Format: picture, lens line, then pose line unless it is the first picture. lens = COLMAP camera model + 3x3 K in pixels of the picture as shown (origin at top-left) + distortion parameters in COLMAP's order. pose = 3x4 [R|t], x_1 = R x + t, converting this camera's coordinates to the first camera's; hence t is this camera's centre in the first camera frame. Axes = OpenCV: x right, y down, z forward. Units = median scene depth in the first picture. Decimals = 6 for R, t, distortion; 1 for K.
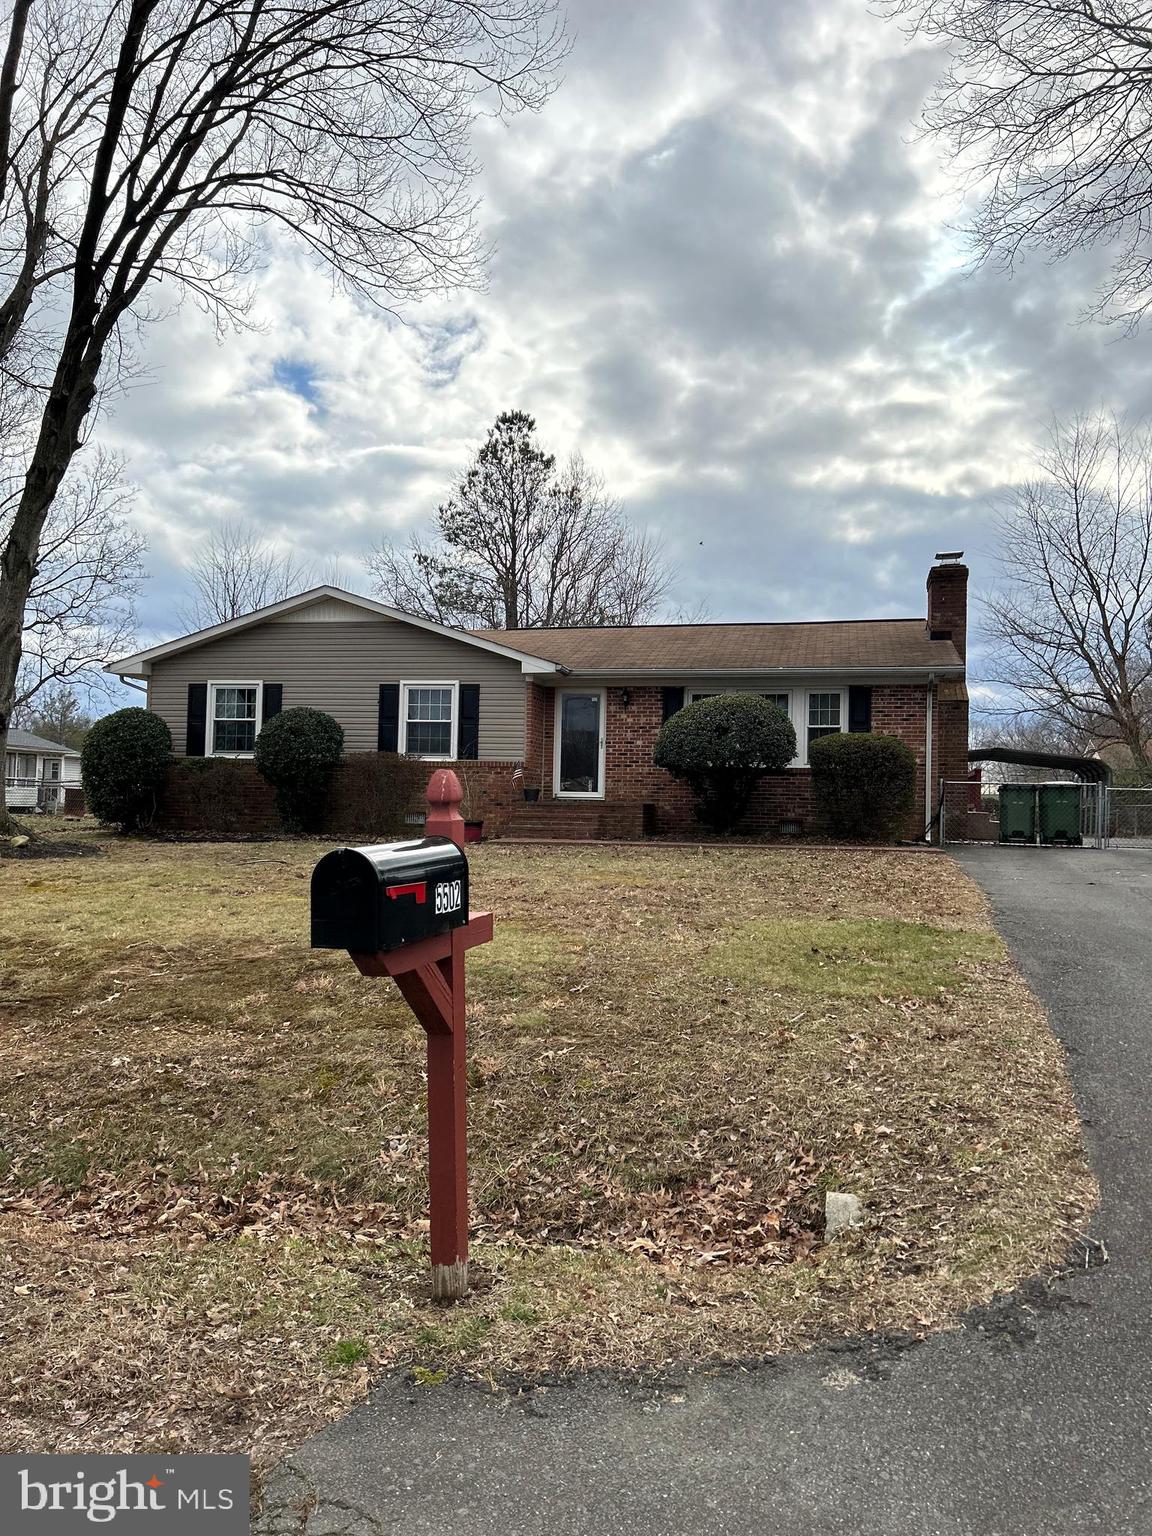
lens RADIAL K [[1173.8, 0, 566.1], [0, 1173.8, 797.9], [0, 0, 1]] dist [-0.022723, -0.000340]
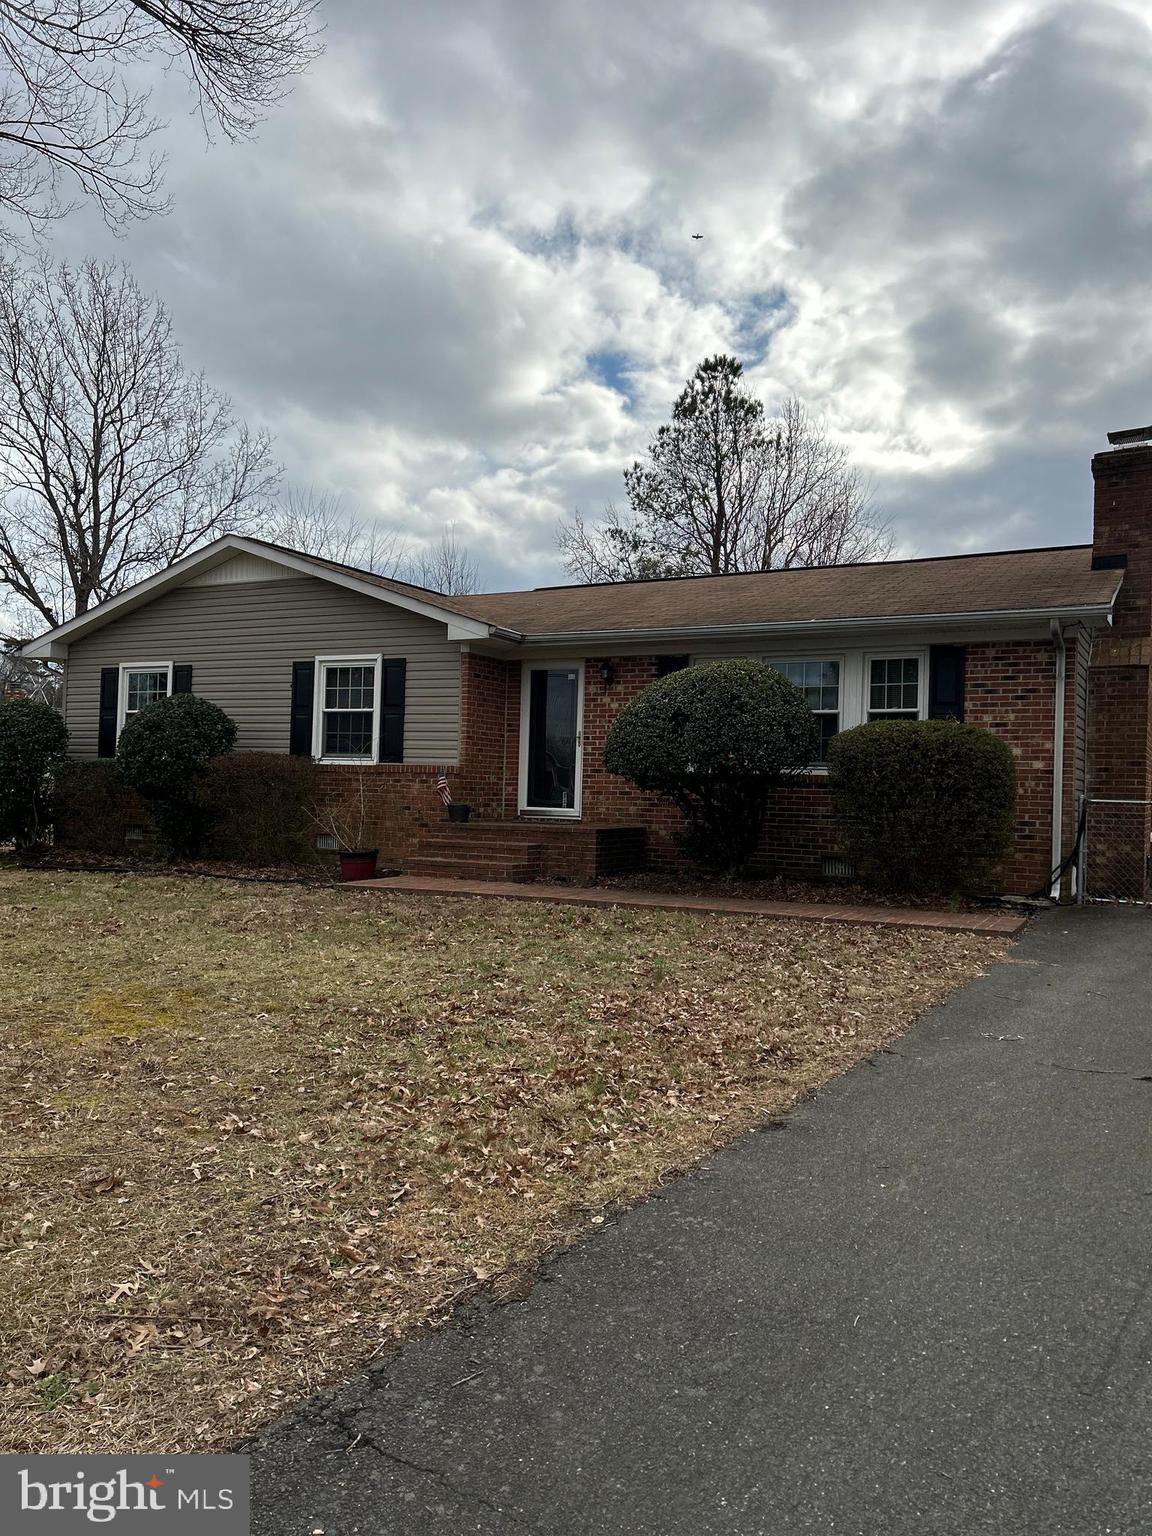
lens RADIAL K [[1176.5, 0, 619.8], [0, 1176.5, 784.3], [0, 0, 1]] dist [-0.000419, -0.011542]
pose [[0.961443, 0.005032, -0.274957, 0.196201], [-0.009049, 0.999870, -0.013345, -0.008476], [0.274854, 0.015318, 0.961364, 0.266503]]
